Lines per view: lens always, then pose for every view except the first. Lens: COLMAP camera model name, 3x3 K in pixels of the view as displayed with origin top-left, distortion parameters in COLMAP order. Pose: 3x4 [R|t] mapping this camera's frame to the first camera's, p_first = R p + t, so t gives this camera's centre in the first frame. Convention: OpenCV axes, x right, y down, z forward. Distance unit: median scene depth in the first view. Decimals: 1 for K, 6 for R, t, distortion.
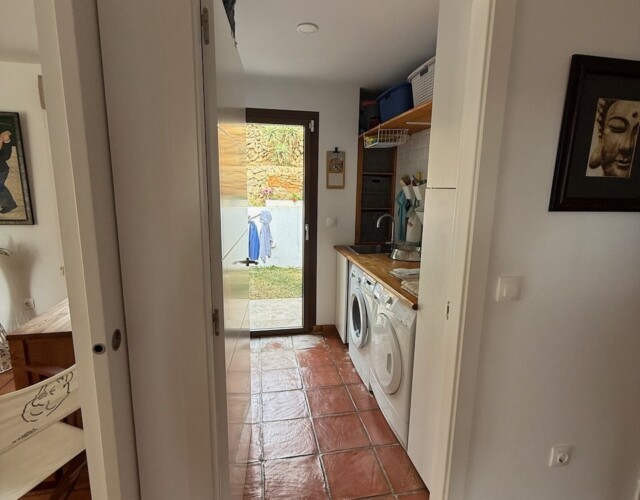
lens RADIAL K [[339.9, 0, 319.0], [0, 339.9, 250.3], [0, 0, 1]] dist [0.000857, 0.000274]
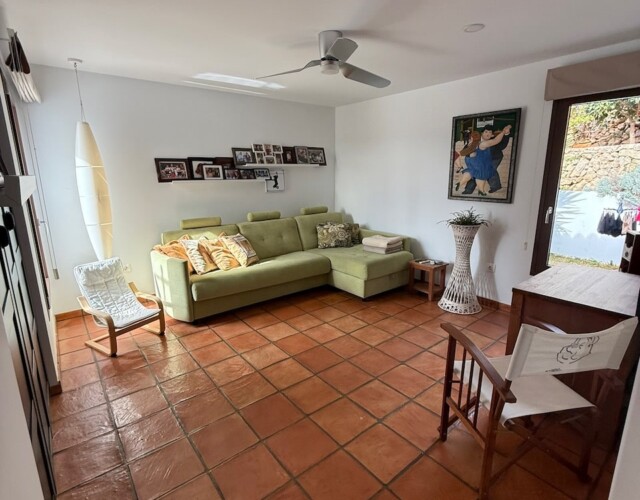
lens RADIAL K [[339.9, 0, 319.0], [0, 339.9, 248.8], [0, 0, 1]] dist [0.000857, 0.000274]
pose [[0.480782, 0.179891, -0.858189, -0.120570], [-0.150310, 0.981150, 0.121457, 0.036606], [0.863861, 0.070600, 0.498758, -0.157553]]
